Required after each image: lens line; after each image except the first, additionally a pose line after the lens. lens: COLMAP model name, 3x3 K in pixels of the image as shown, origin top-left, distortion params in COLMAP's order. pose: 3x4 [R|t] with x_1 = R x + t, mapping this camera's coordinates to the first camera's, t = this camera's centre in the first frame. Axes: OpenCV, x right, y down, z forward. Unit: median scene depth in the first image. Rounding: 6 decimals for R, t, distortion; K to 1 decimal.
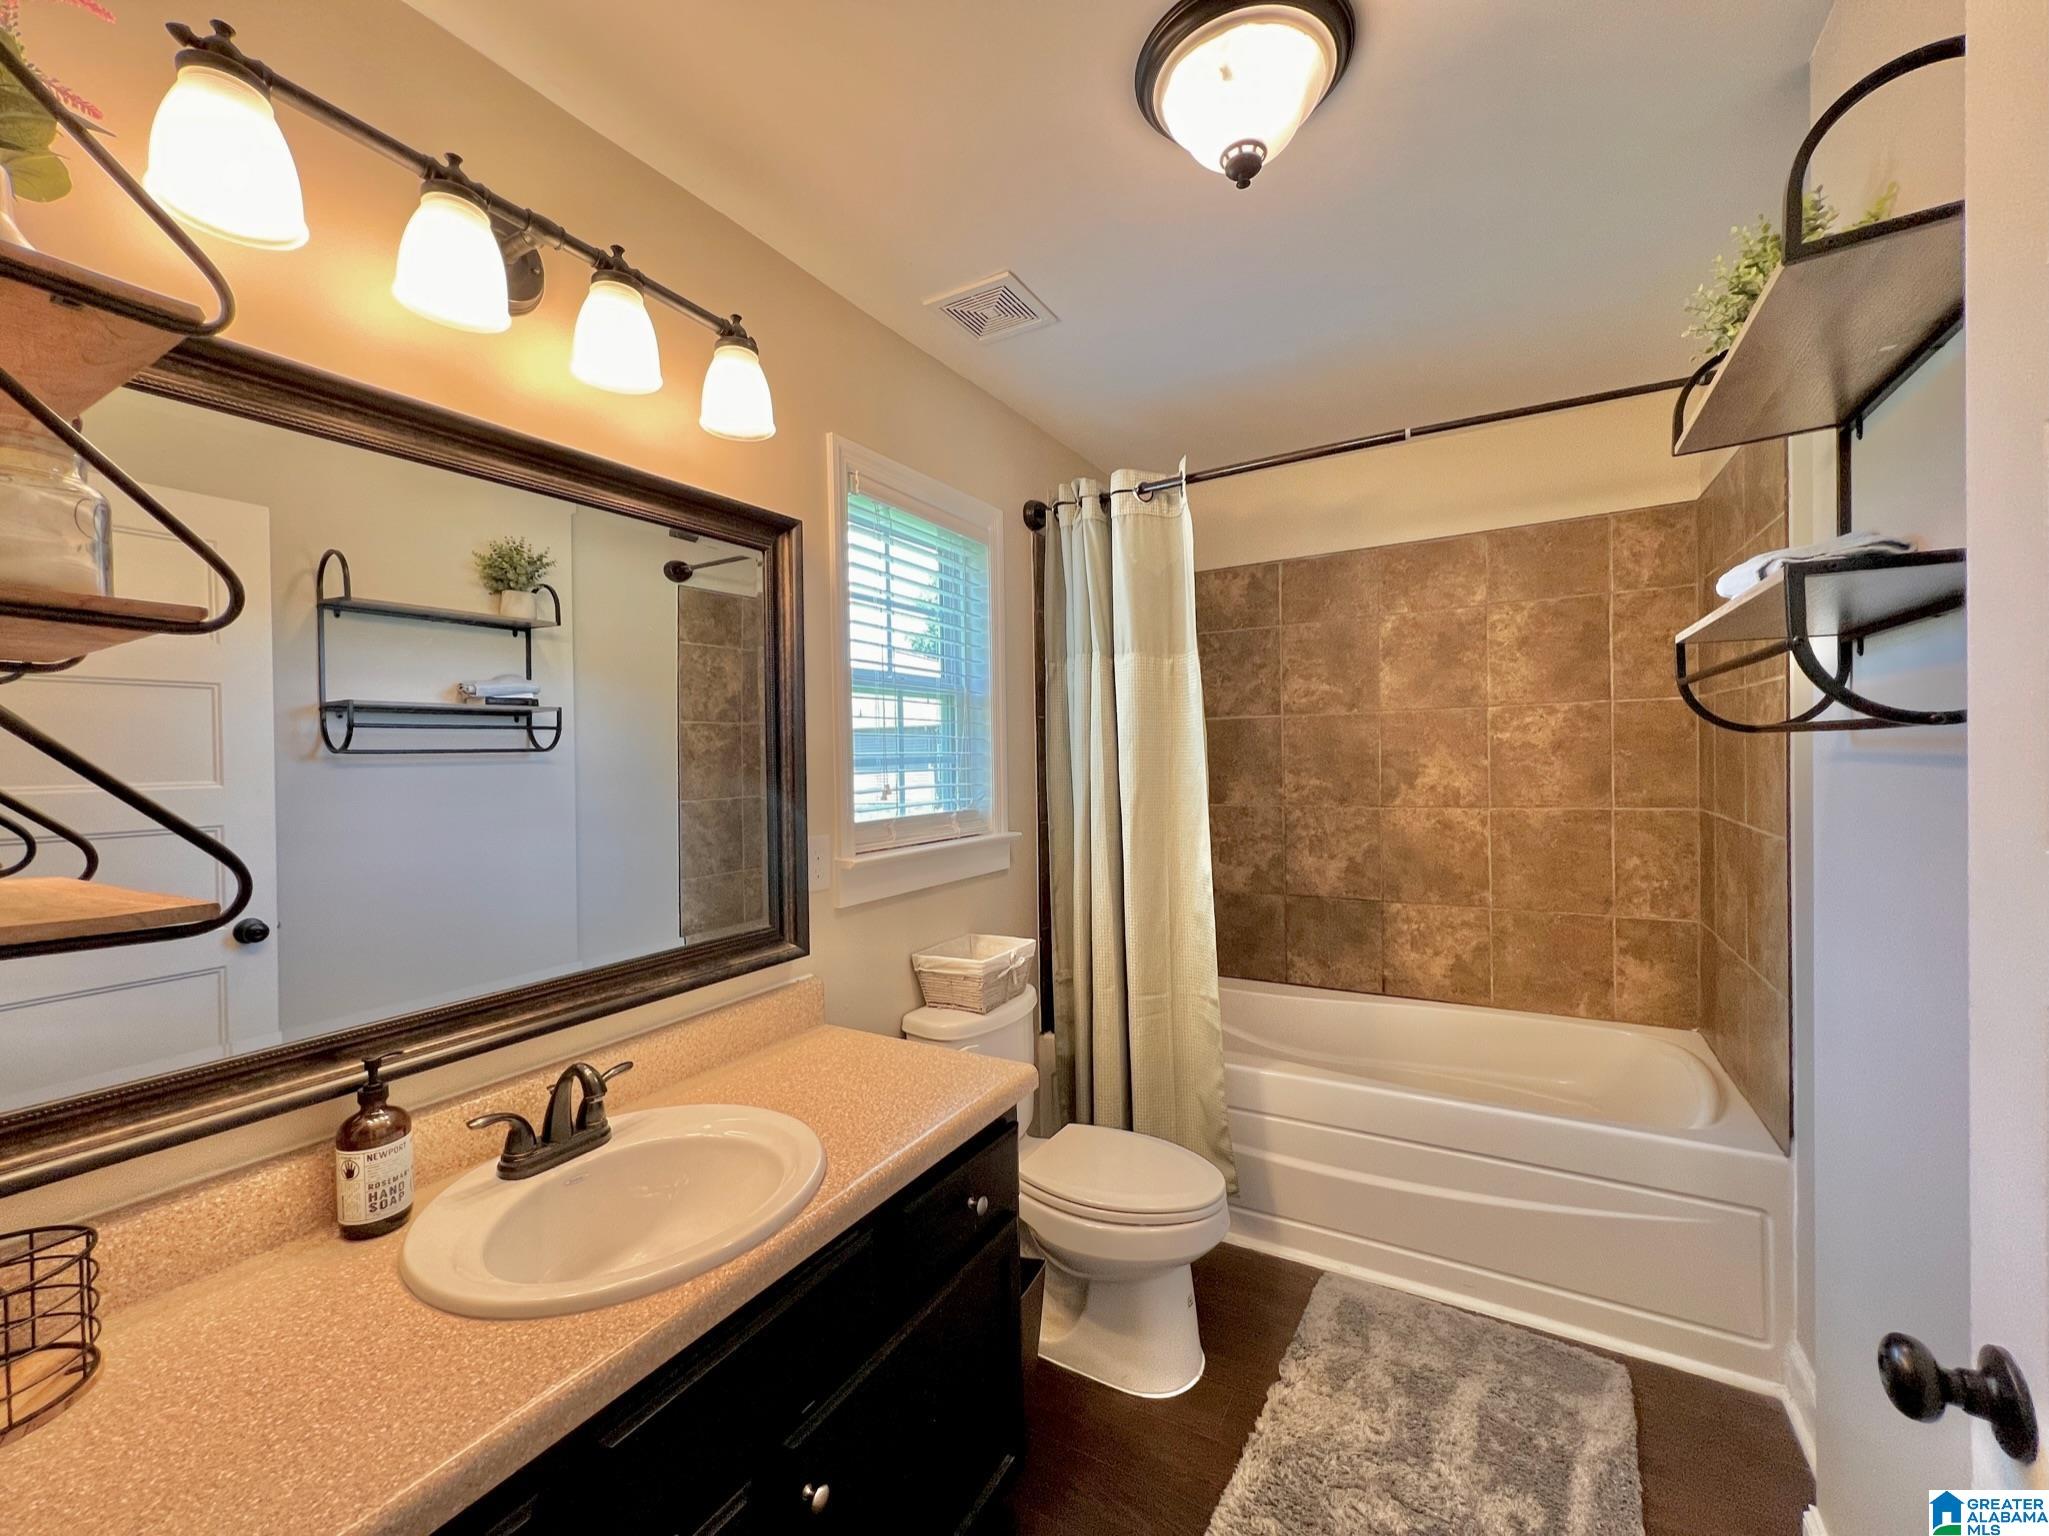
lens RADIAL K [[821.5, 0, 1018.8], [0, 821.5, 765.9], [0, 0, 1]] dist [0.000294, 0.000599]
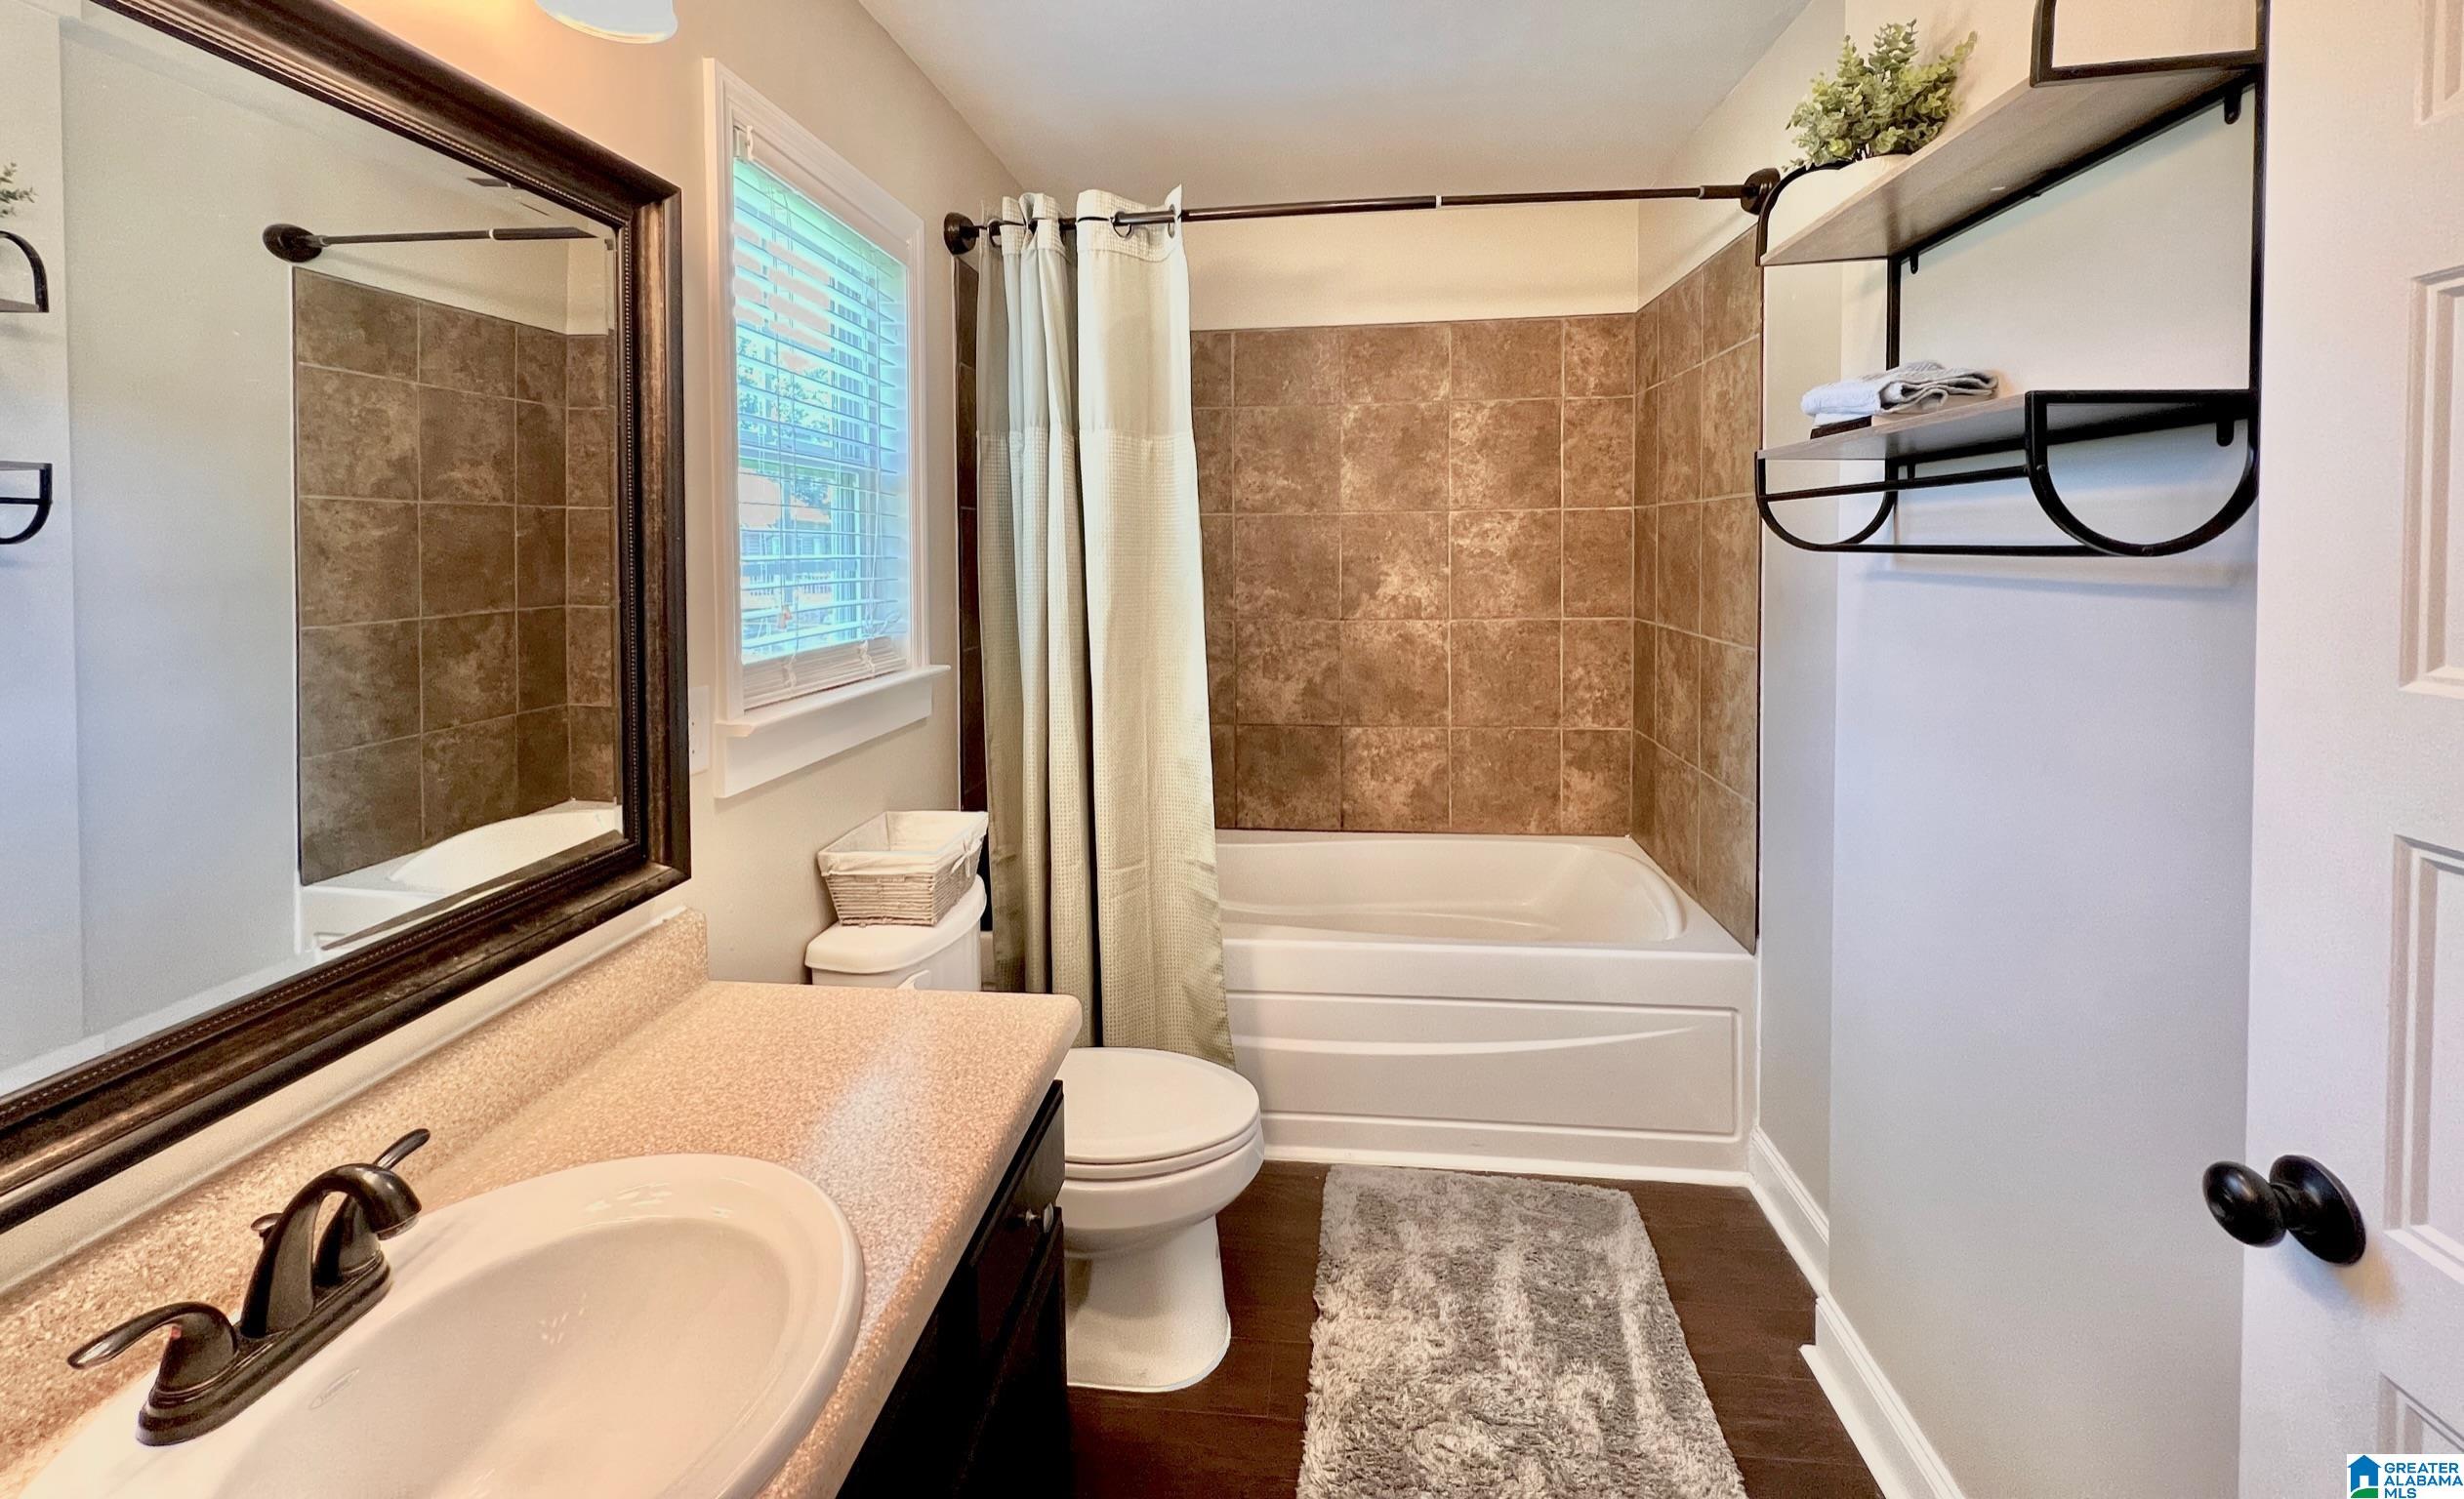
lens RADIAL K [[985.9, 0, 1226.7], [0, 985.9, 576.2], [0, 0, 1]] dist [0.000171, 0.000308]
pose [[0.912675, 0.001174, 0.408685, -0.140473], [-0.005759, 0.999934, 0.009987, -0.009507], [-0.408647, -0.011468, 0.912621, 0.104606]]
